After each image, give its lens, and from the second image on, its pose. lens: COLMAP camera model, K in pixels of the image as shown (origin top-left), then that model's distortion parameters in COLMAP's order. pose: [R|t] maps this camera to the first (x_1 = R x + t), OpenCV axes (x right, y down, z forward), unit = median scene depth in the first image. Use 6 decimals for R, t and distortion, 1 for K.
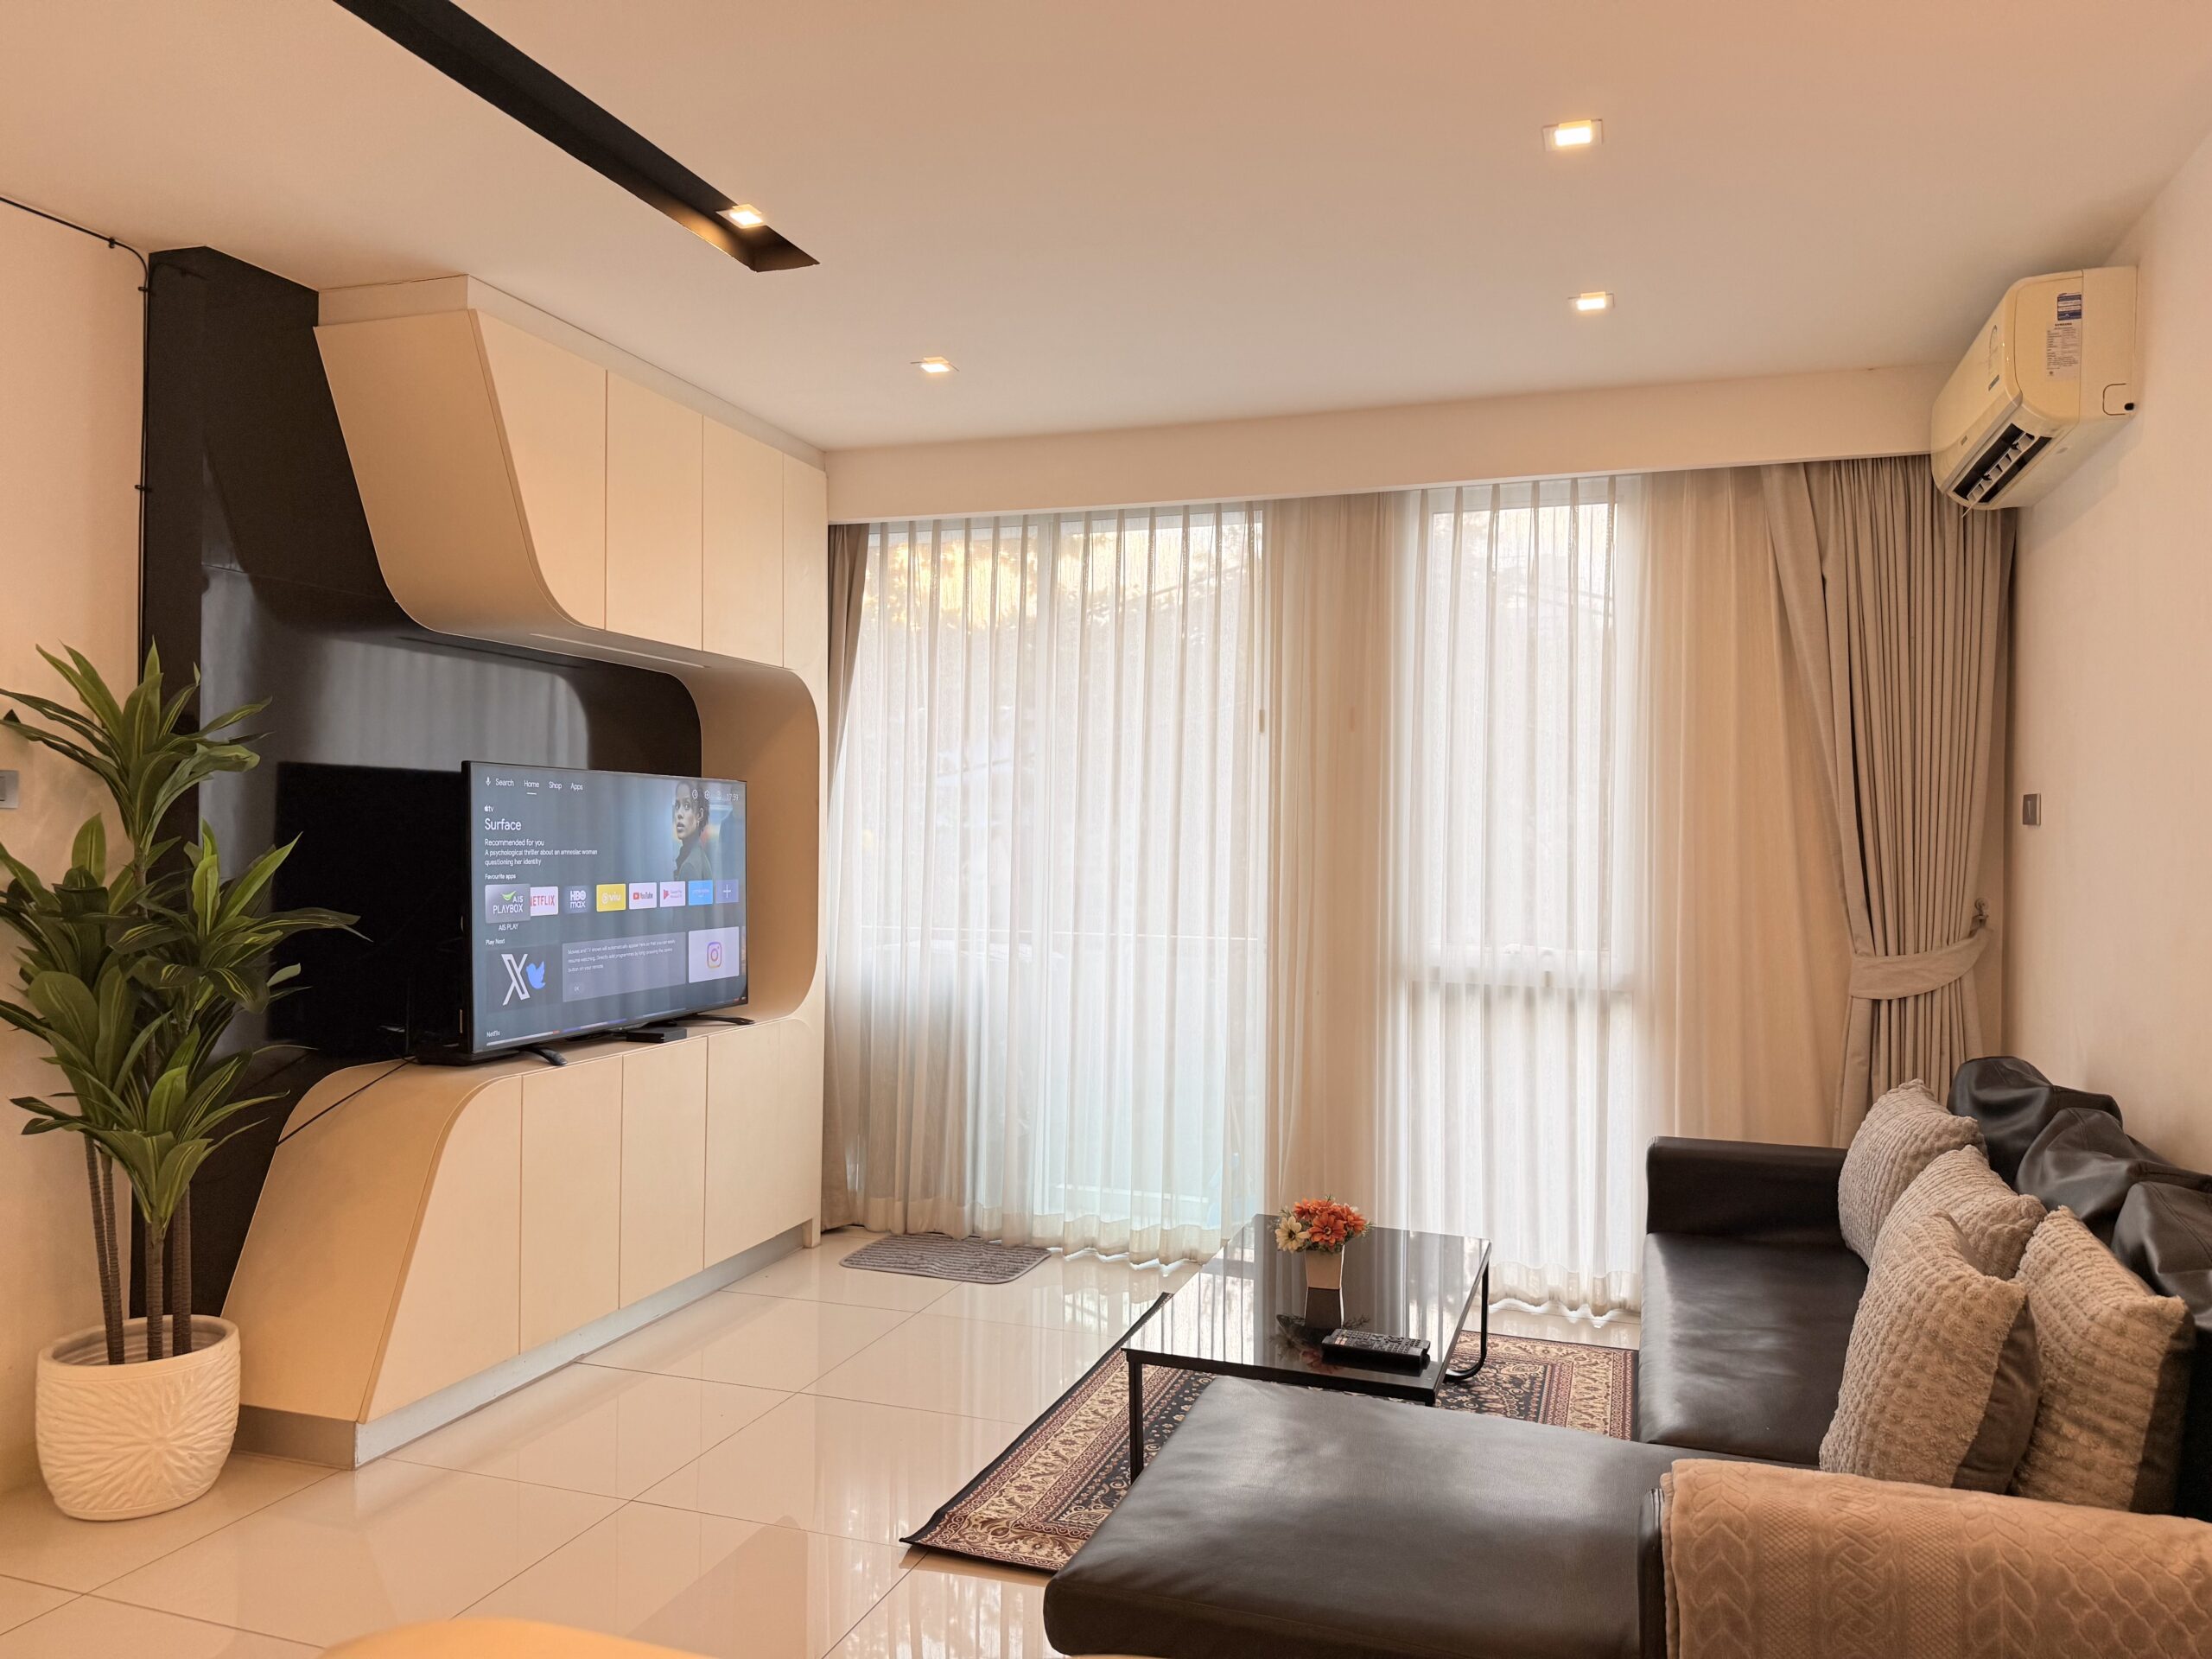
lens RADIAL K [[1576.3, 0, 1107.8], [0, 1576.3, 832.4], [0, 0, 1]] dist [0.066327, -0.074309]
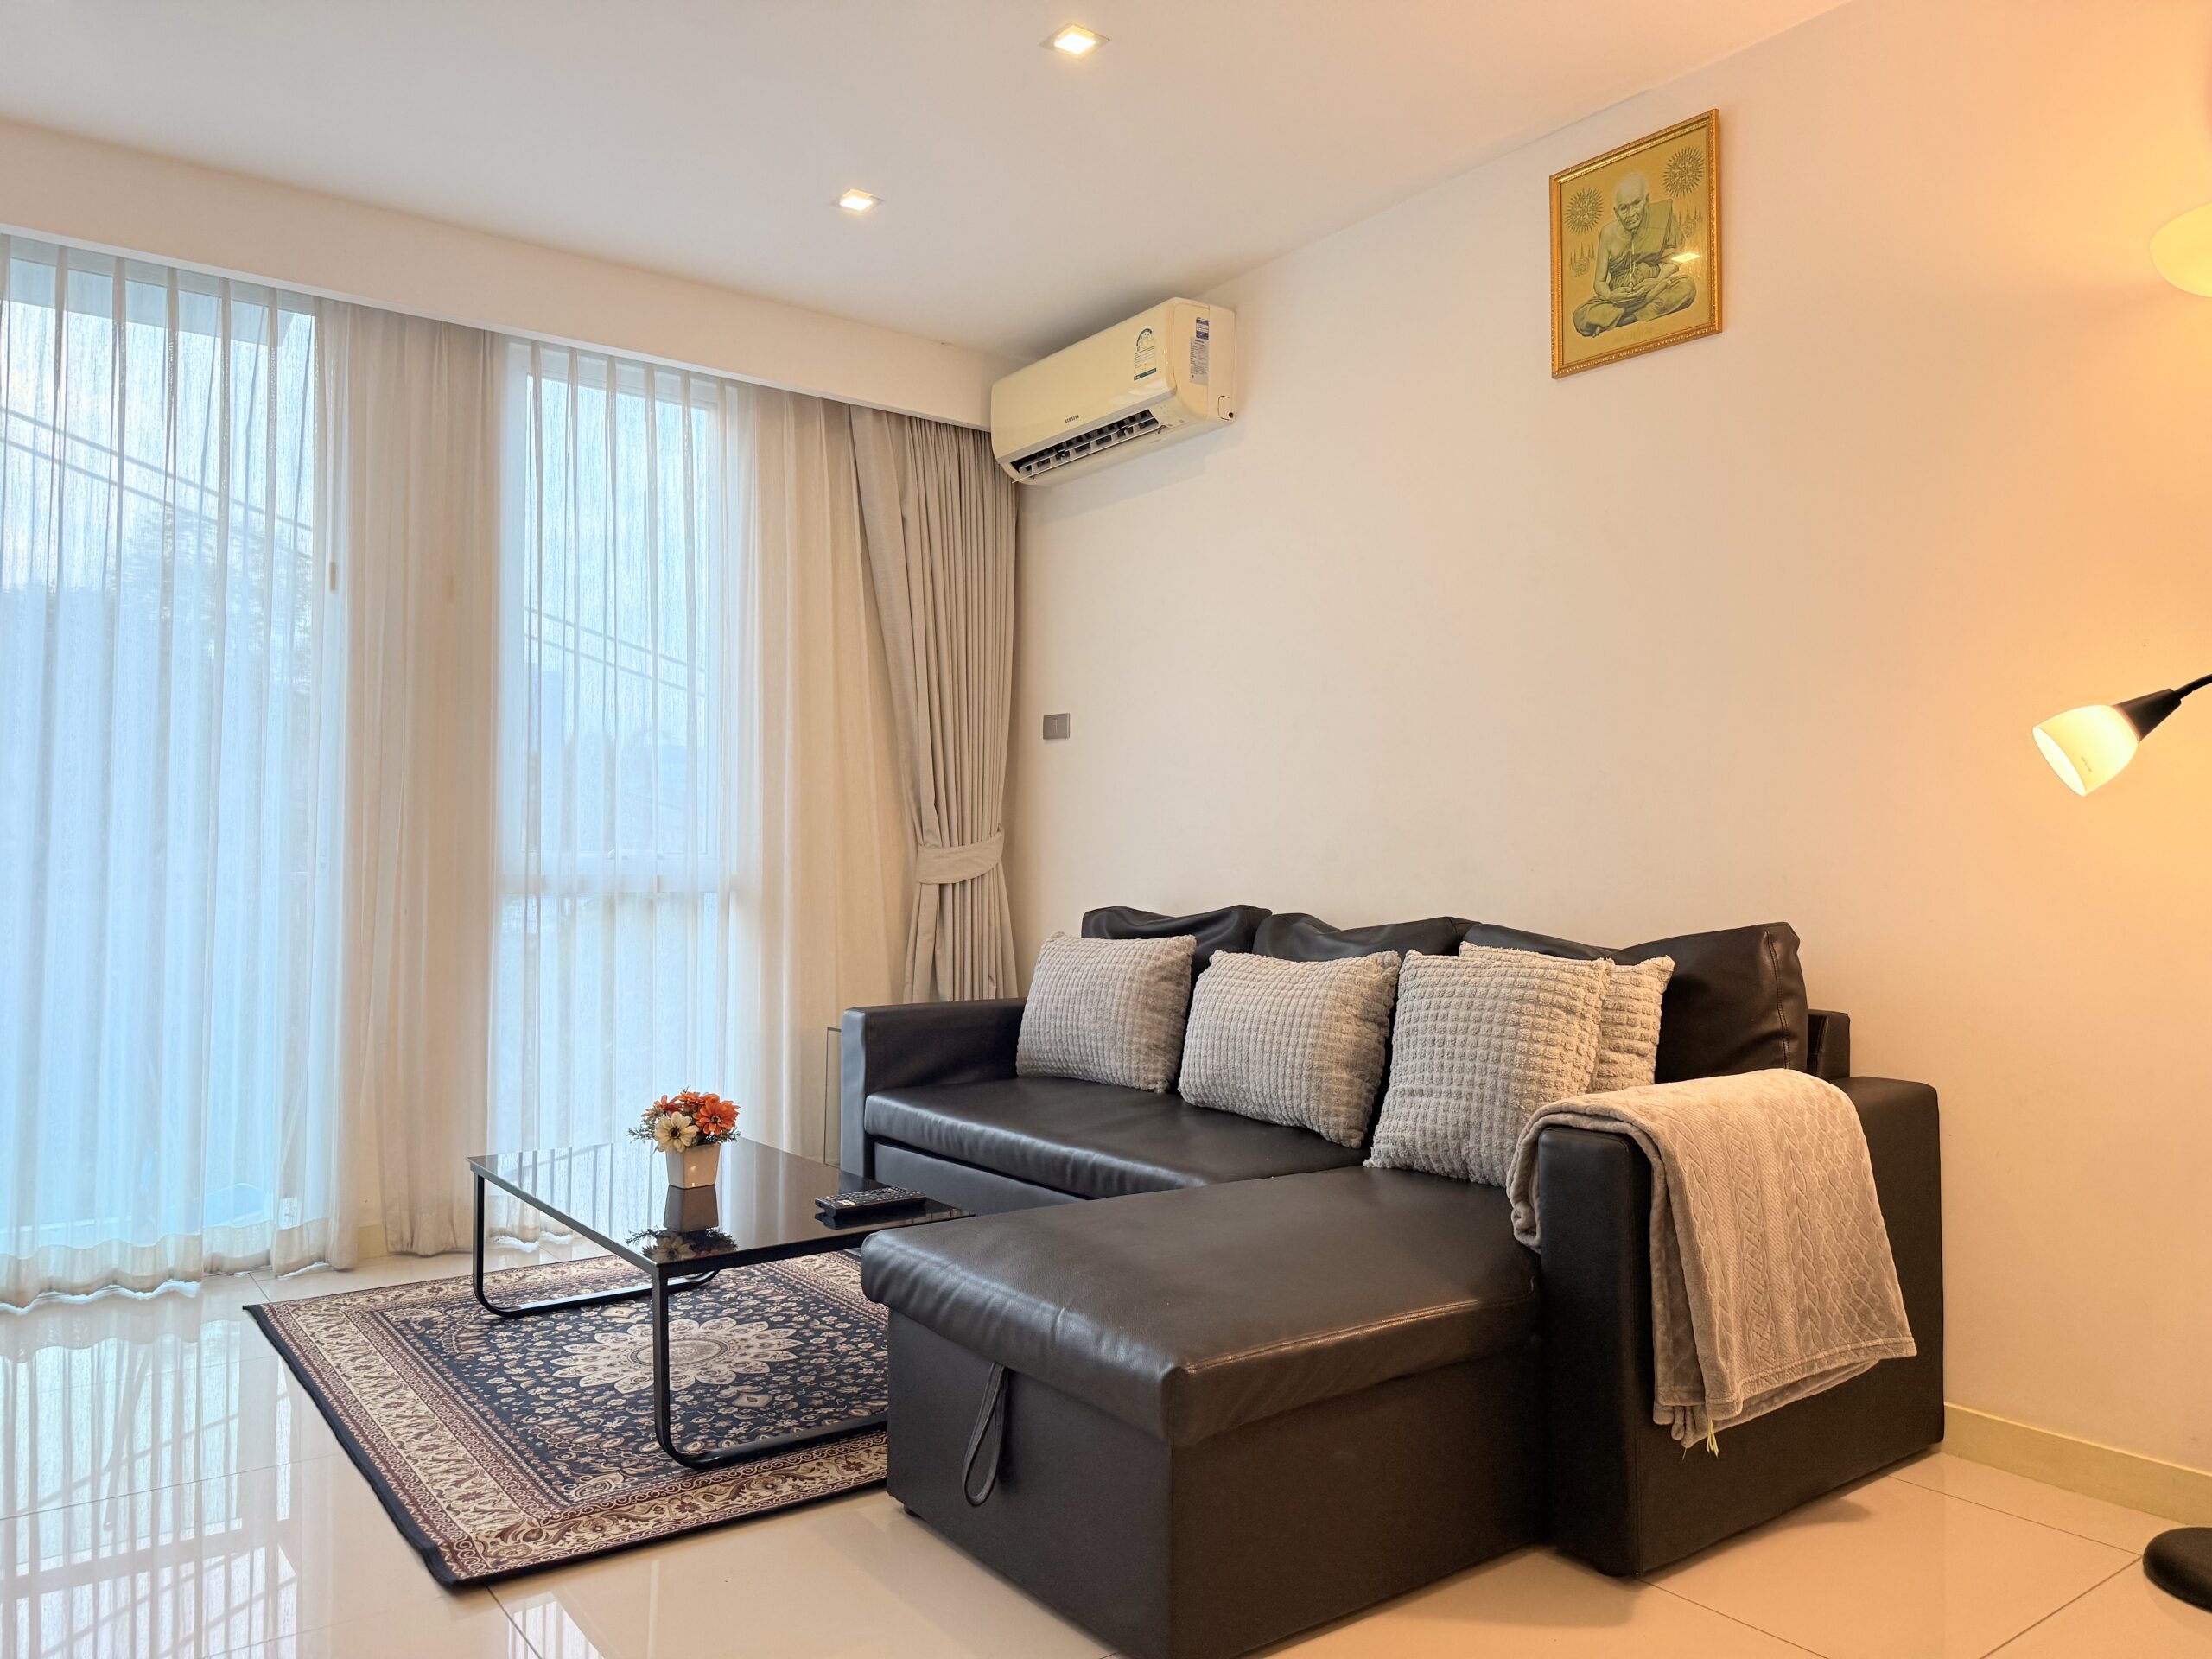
lens RADIAL K [[1576.3, 0, 1115.9], [0, 1576.3, 825.6], [0, 0, 1]] dist [0.066327, -0.074309]
pose [[0.567672, 0.012262, 0.823163, -0.421482], [0.001066, 0.999877, -0.015629, 0.085076], [-0.823254, 0.009750, 0.567590, 0.254180]]
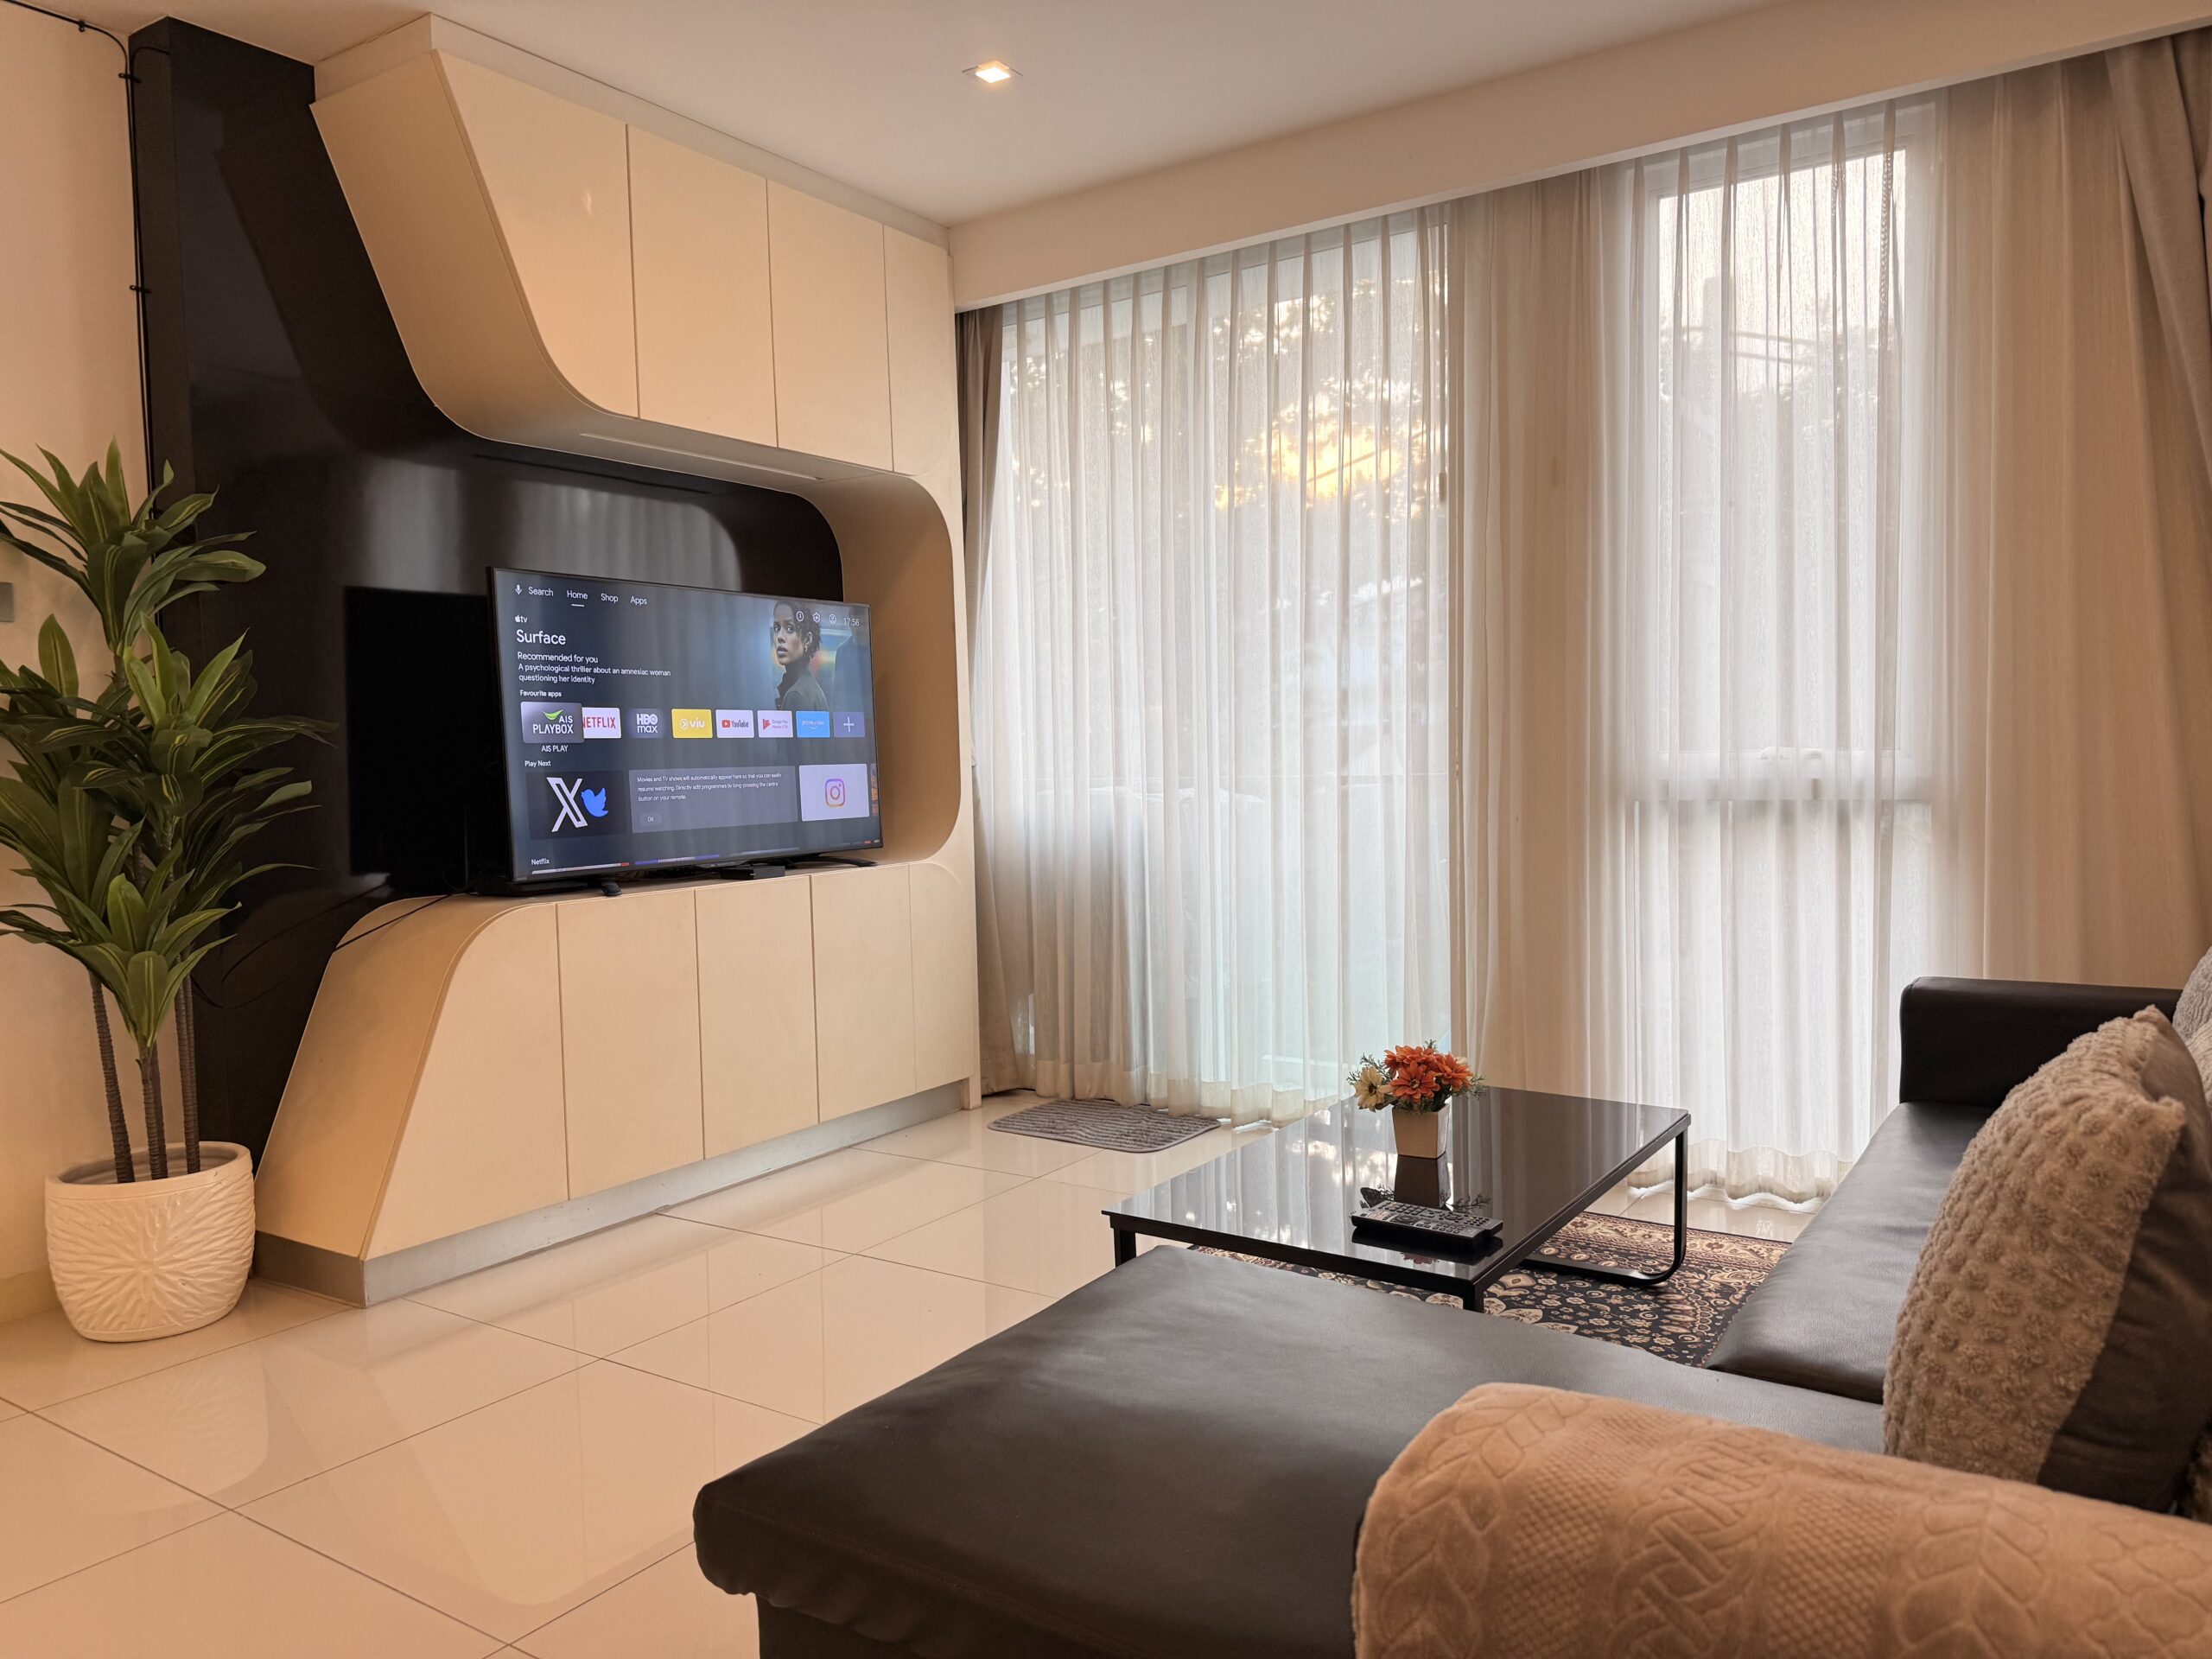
lens RADIAL K [[1576.3, 0, 1088.1], [0, 1576.3, 838.7], [0, 0, 1]] dist [0.066327, -0.074309]
pose [[0.963610, -0.019999, -0.266562, 0.168373], [0.036603, 0.997676, 0.057468, 0.069185], [0.264793, -0.065133, 0.962103, 0.184335]]
